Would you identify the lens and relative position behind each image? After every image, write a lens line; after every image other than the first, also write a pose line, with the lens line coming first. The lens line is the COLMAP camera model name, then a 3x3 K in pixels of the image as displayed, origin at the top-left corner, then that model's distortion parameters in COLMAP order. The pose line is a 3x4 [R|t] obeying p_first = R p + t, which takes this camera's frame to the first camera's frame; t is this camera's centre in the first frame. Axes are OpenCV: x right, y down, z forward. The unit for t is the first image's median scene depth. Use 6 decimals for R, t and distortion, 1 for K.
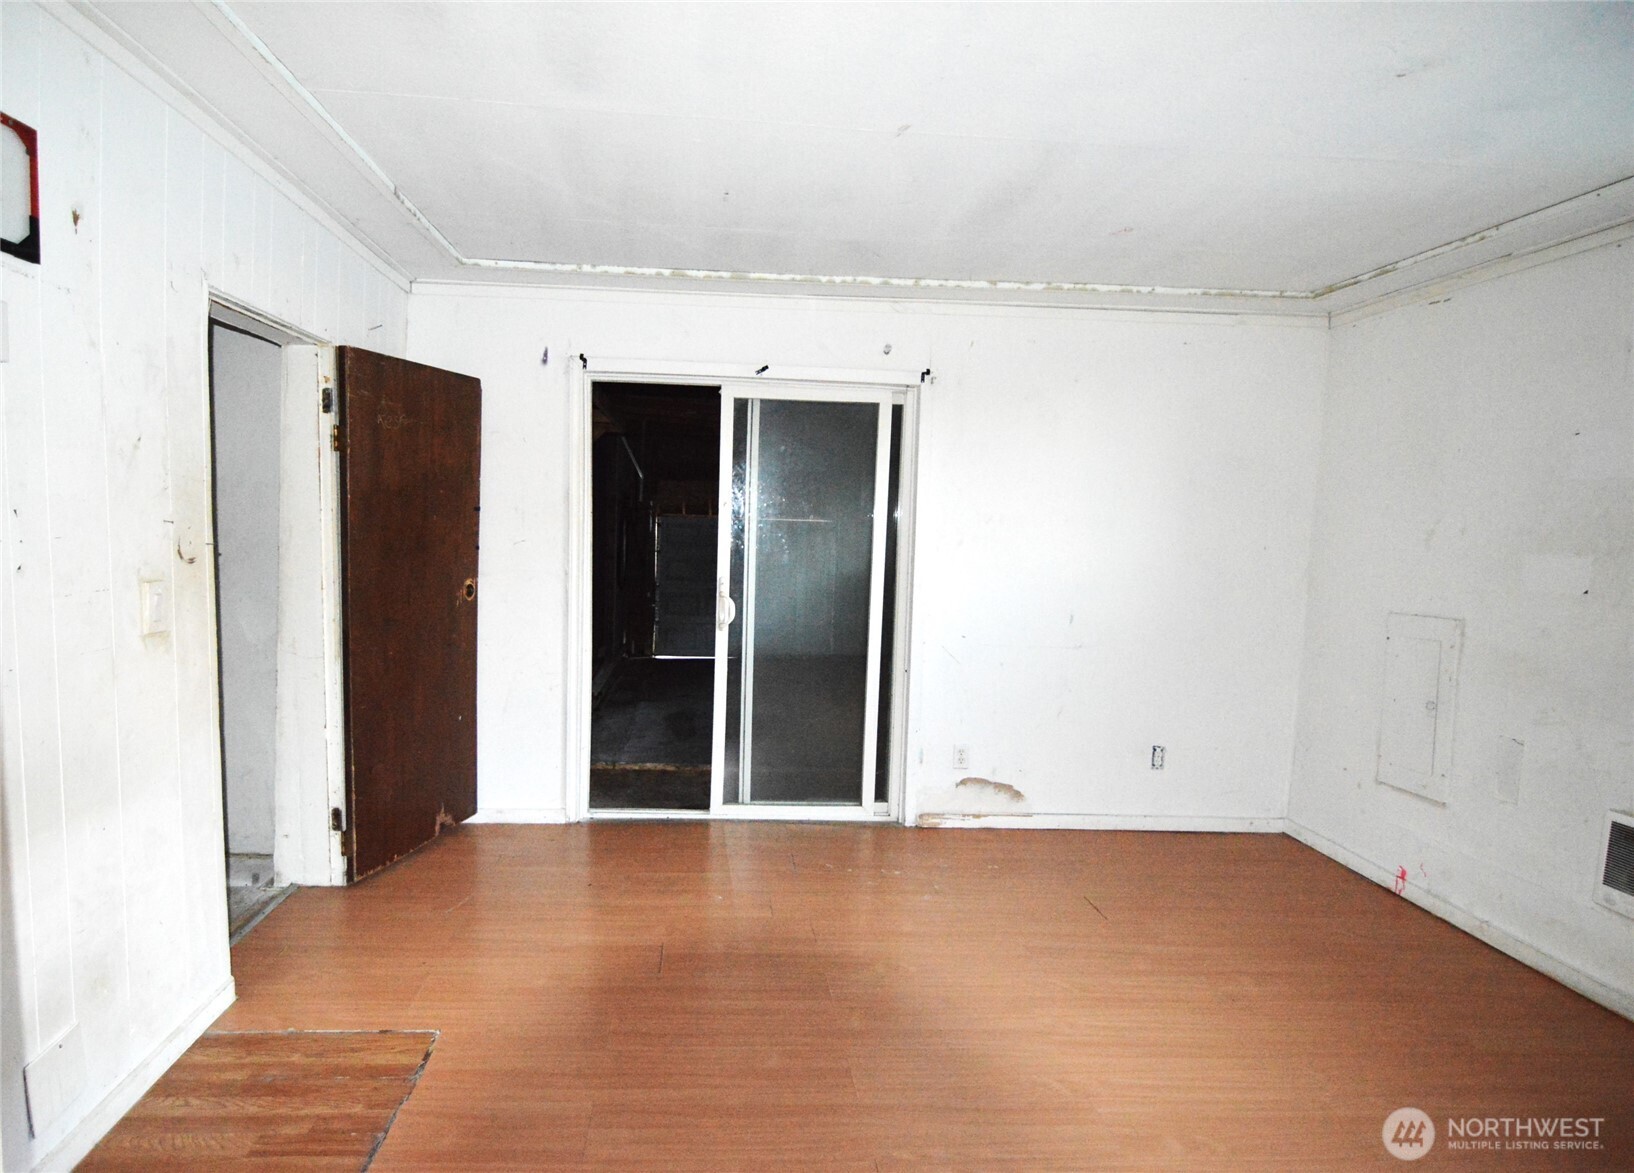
lens RADIAL K [[878.7, 0, 776.6], [0, 878.7, 594.6], [0, 0, 1]] dist [0.015844, -0.022495]
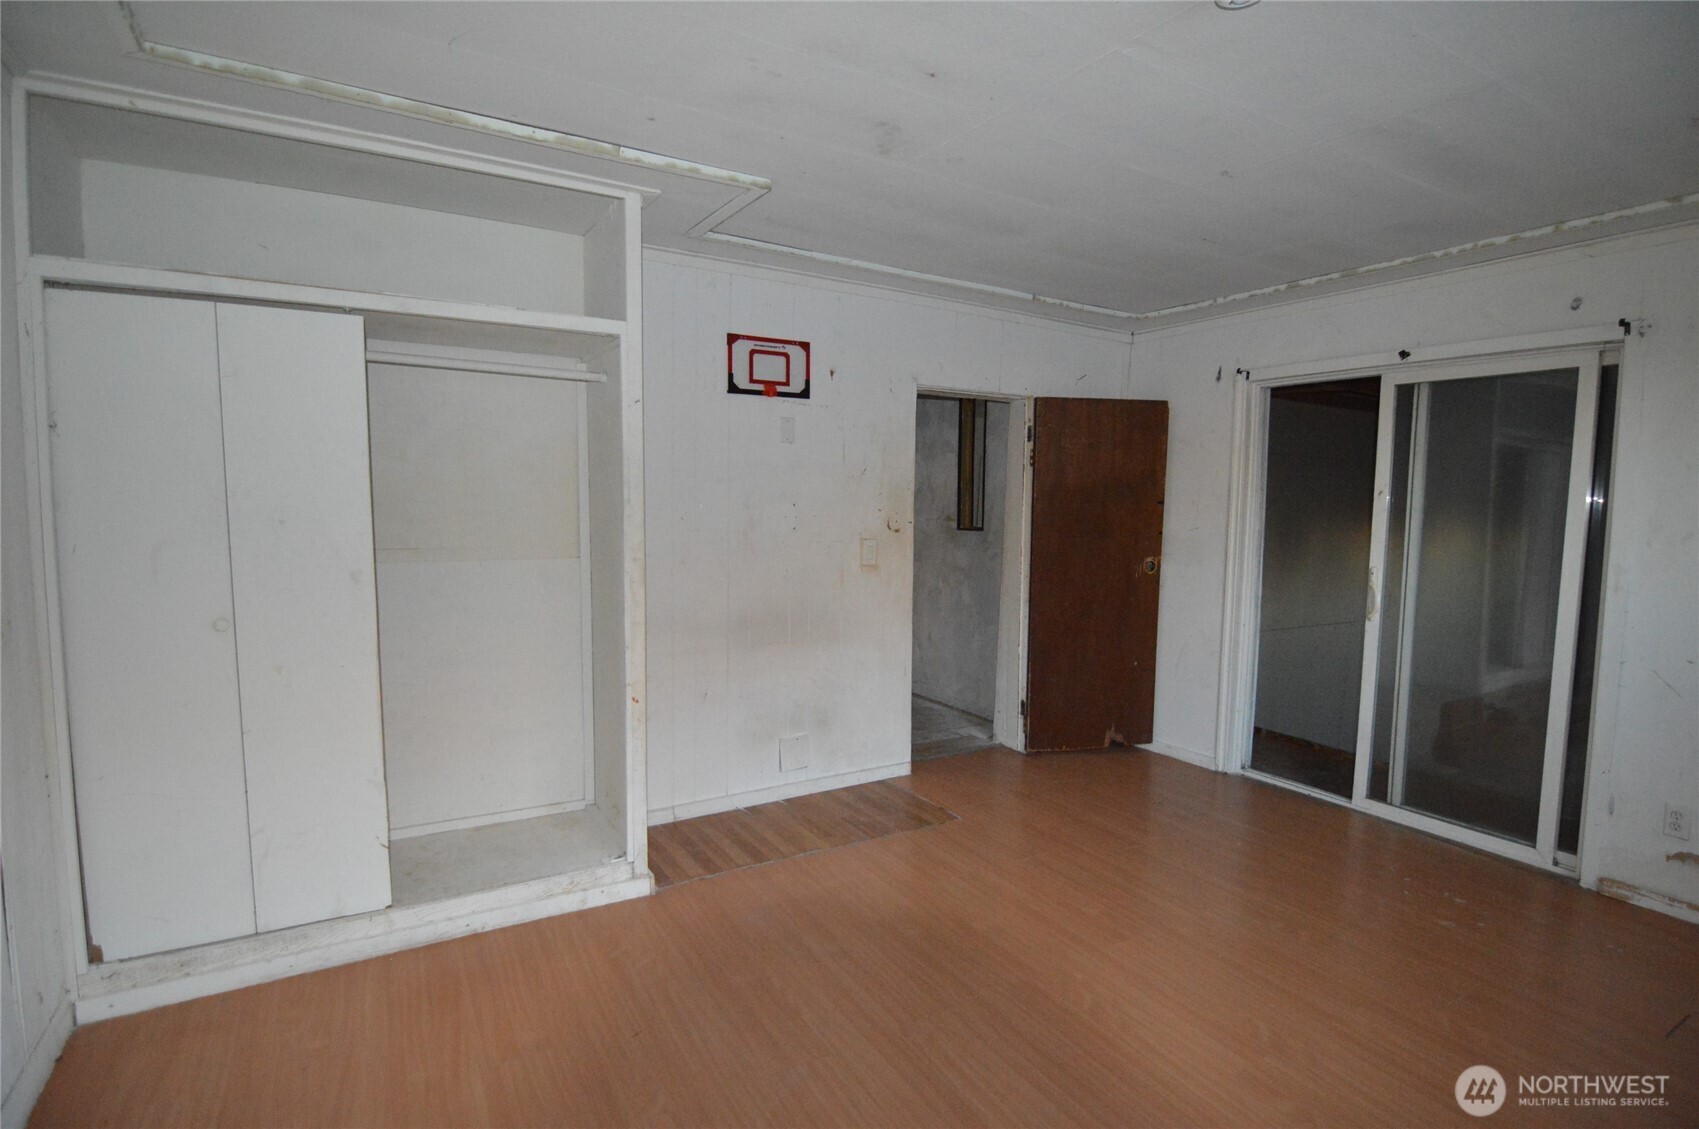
lens RADIAL K [[874.7, 0, 842.6], [0, 874.7, 572.3], [0, 0, 1]] dist [-0.000615, -0.013205]
pose [[0.448930, 0.052174, -0.892042, 0.580753], [-0.077204, 0.996826, 0.019449, 0.014112], [0.890225, 0.060138, 0.451533, 0.024042]]
